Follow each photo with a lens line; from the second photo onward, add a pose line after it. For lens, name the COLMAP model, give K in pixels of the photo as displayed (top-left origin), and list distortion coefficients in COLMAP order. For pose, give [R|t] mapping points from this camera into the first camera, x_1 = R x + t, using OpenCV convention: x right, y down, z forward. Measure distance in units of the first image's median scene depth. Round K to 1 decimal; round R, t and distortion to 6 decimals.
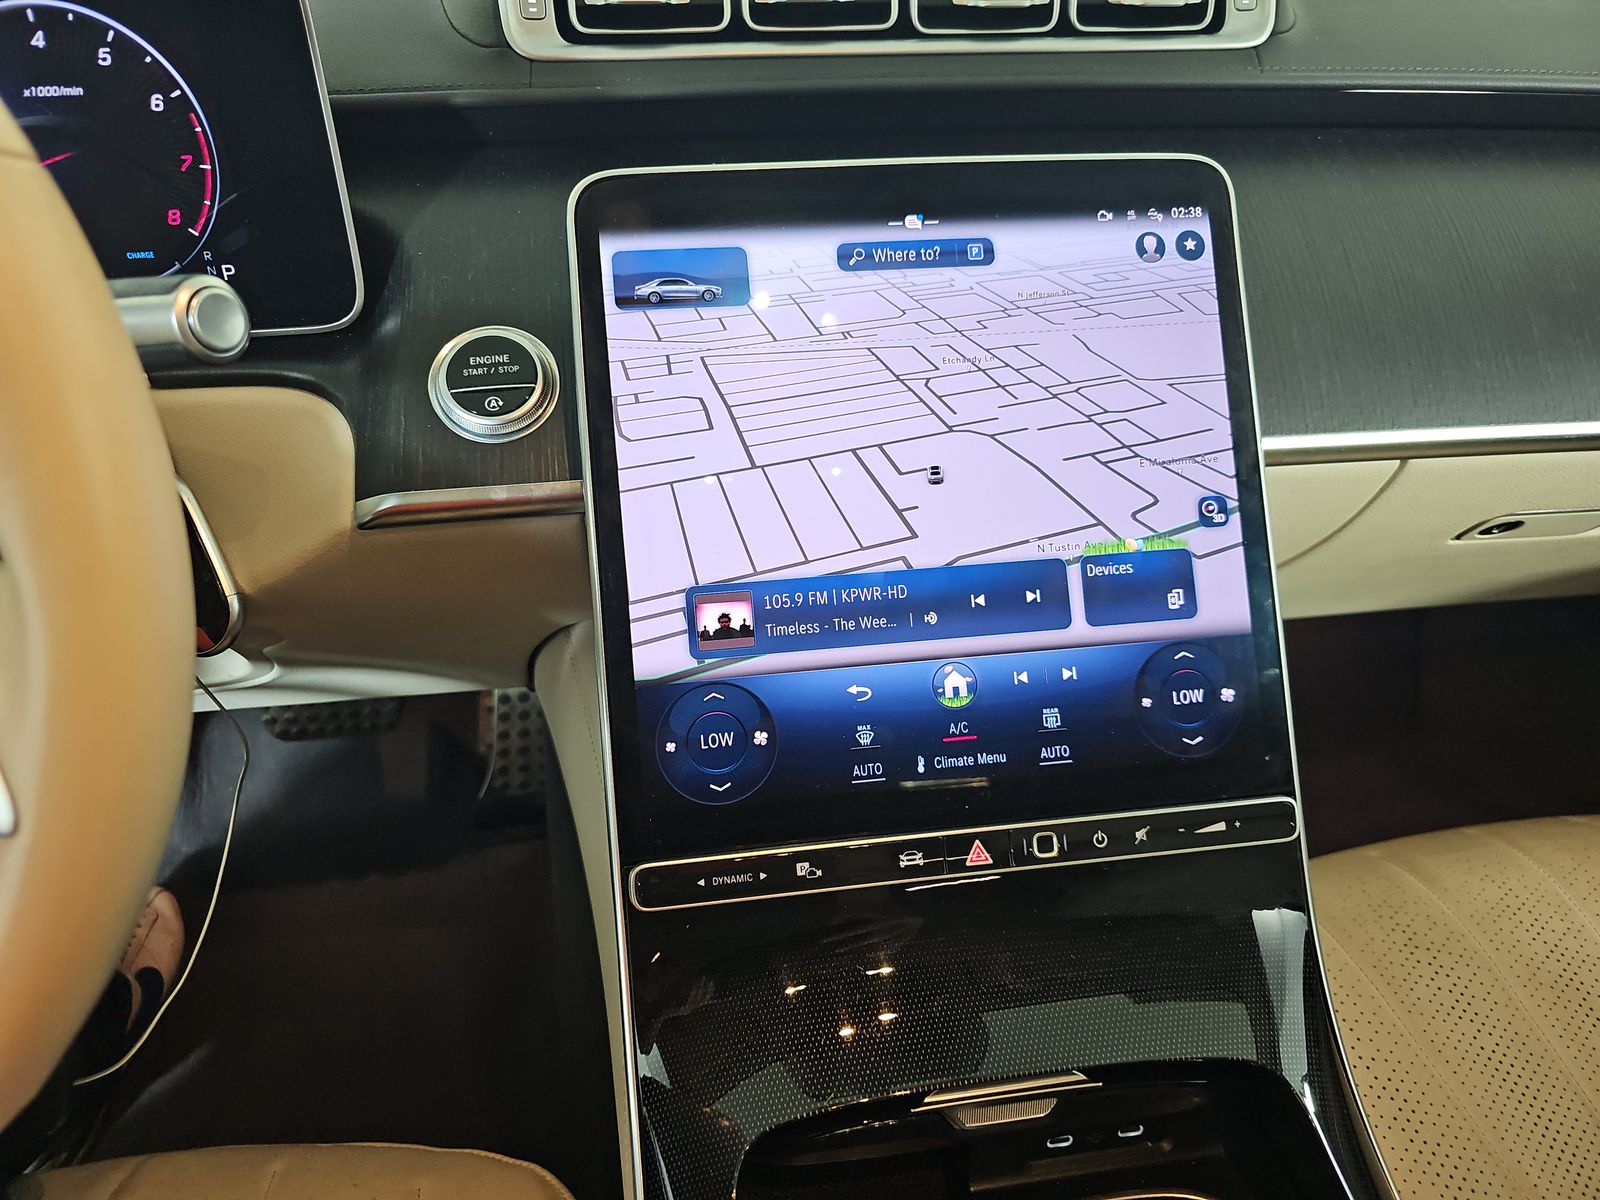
lens RADIAL K [[1072.0, 0, 787.2], [0, 1072.0, 594.2], [0, 0, 1]] dist [0.034922, -0.034202]
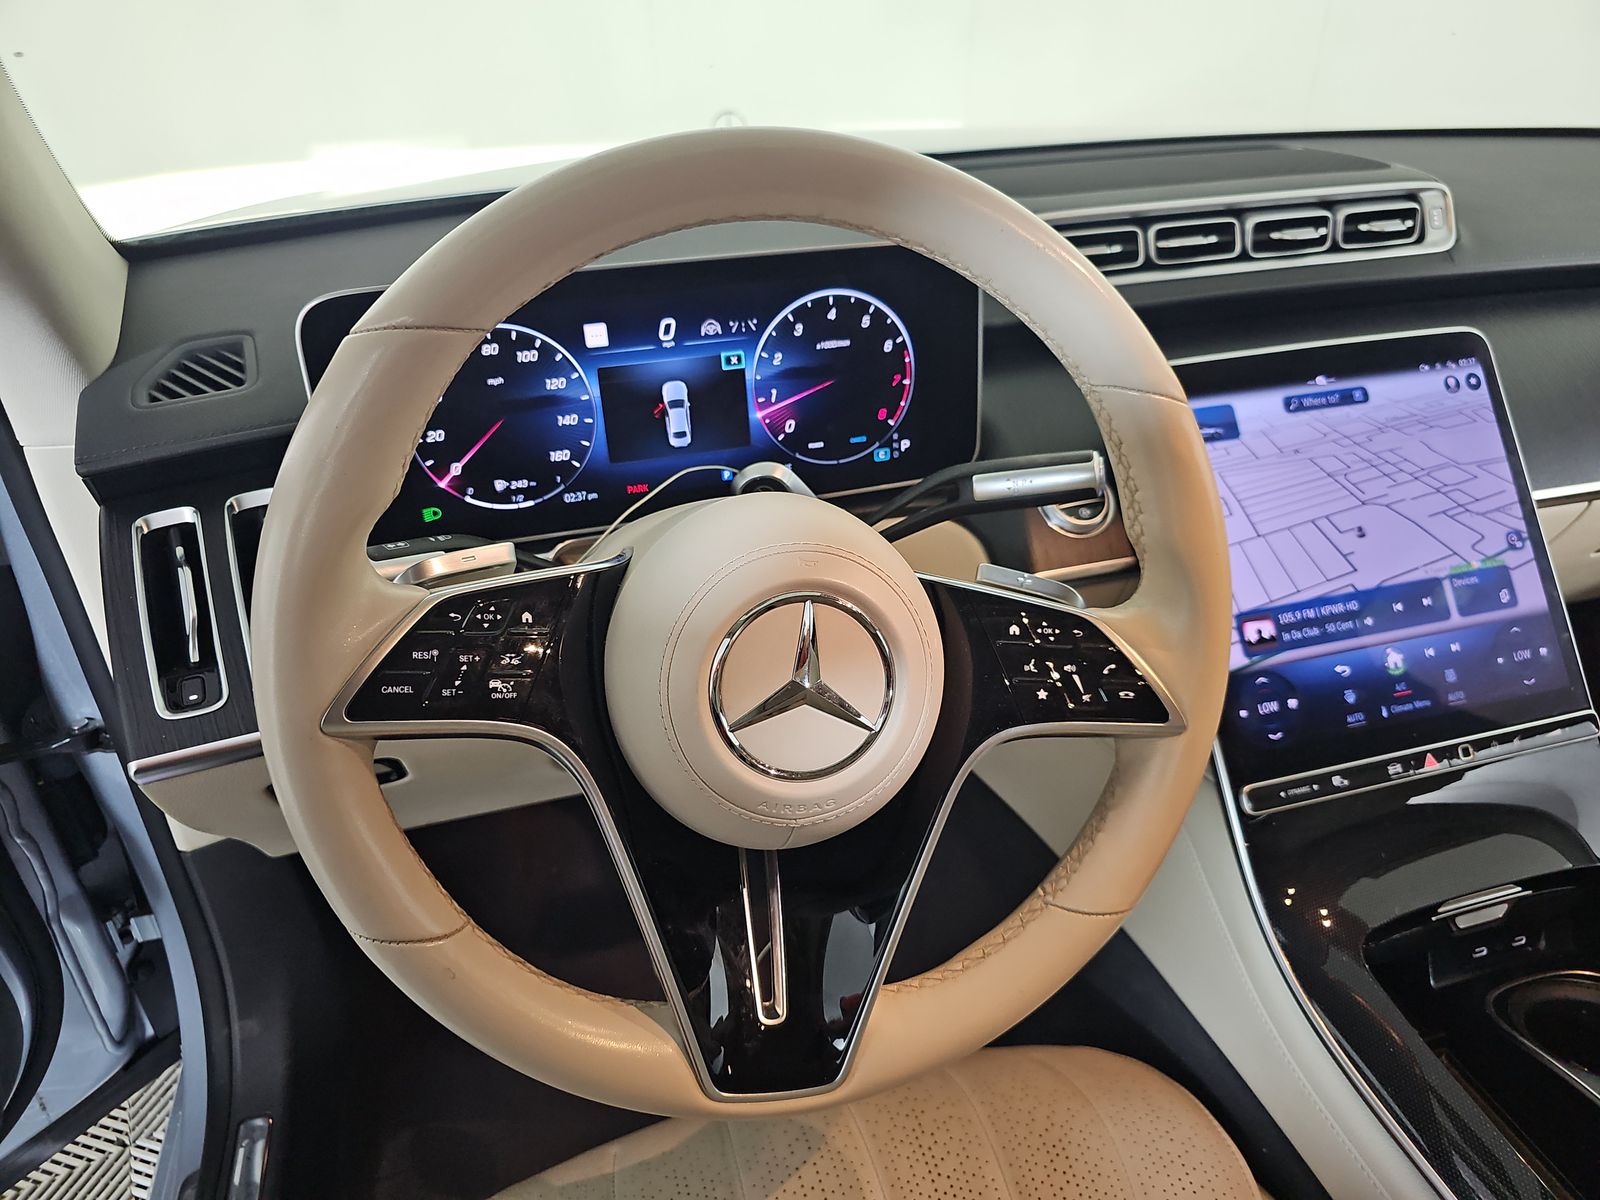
lens RADIAL K [[1072.0, 0, 804.1], [0, 1072.0, 610.0], [0, 0, 1]] dist [0.034922, -0.034202]
pose [[0.989780, -0.094465, 0.106825, -0.867935], [0.103149, 0.991531, -0.078914, 0.045938], [-0.098465, 0.089127, 0.991141, -0.509776]]
